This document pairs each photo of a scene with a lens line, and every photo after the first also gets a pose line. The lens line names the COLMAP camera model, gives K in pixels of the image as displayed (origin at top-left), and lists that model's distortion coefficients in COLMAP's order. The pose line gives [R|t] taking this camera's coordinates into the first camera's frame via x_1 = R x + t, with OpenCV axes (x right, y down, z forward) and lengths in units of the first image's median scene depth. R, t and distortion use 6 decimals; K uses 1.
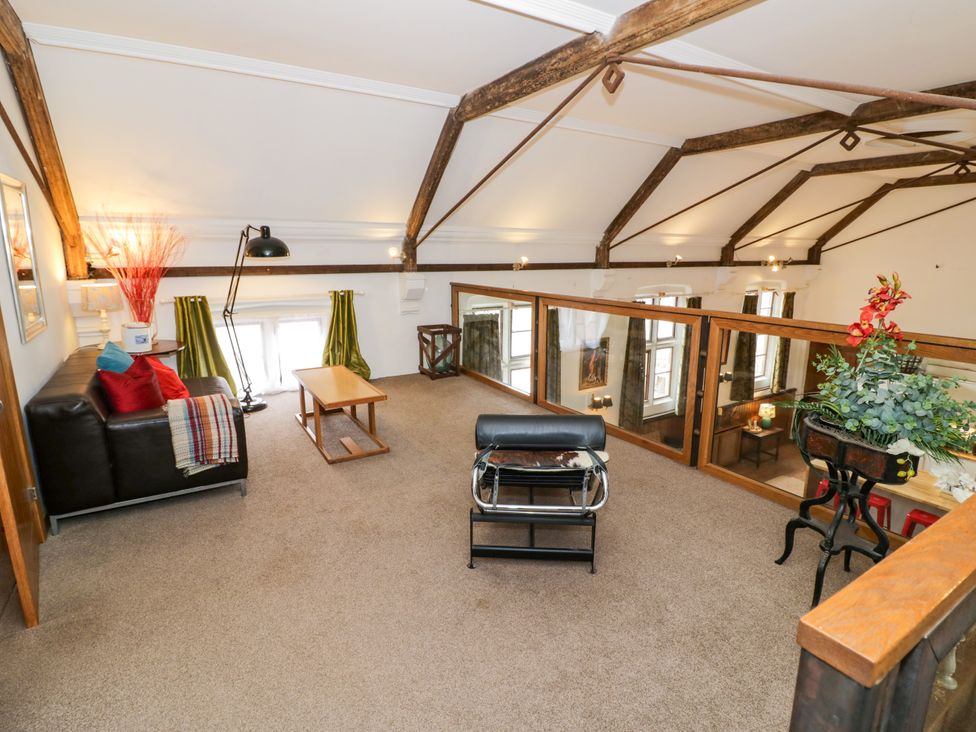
lens RADIAL K [[508.0, 0, 488.6], [0, 508.0, 356.2], [0, 0, 1]] dist [0.002440, -0.014470]
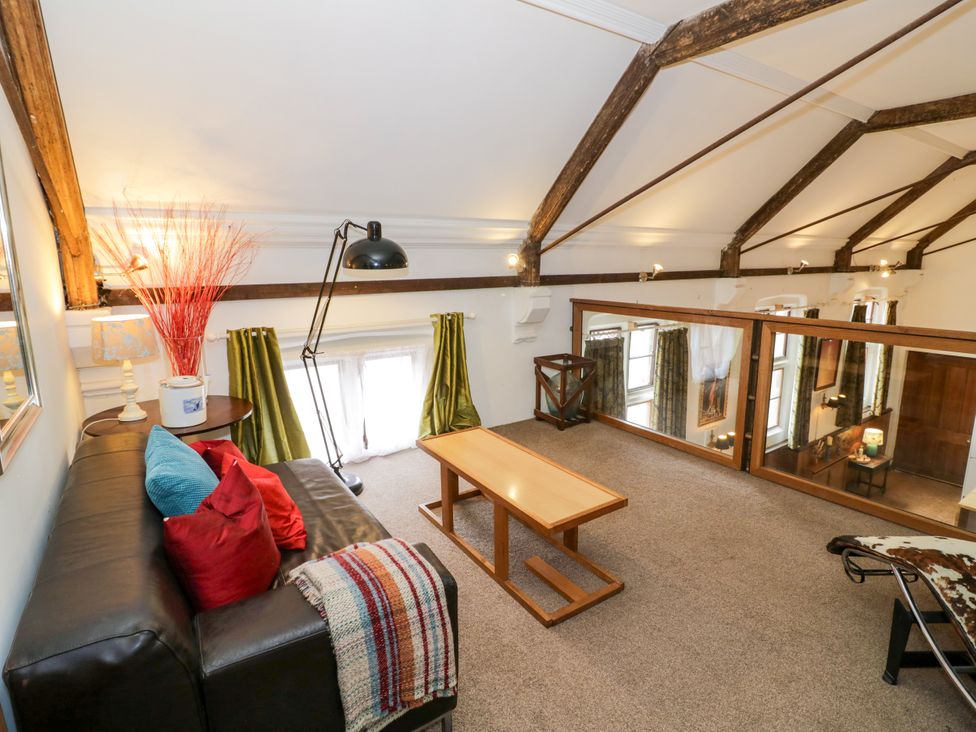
lens RADIAL K [[508.0, 0, 488.6], [0, 508.0, 356.2], [0, 0, 1]] dist [0.002440, -0.014470]
pose [[0.999327, -0.018671, 0.031588, -0.247348], [0.019161, 0.999699, -0.015295, -0.054590], [-0.031293, 0.015890, 0.999384, 0.267743]]
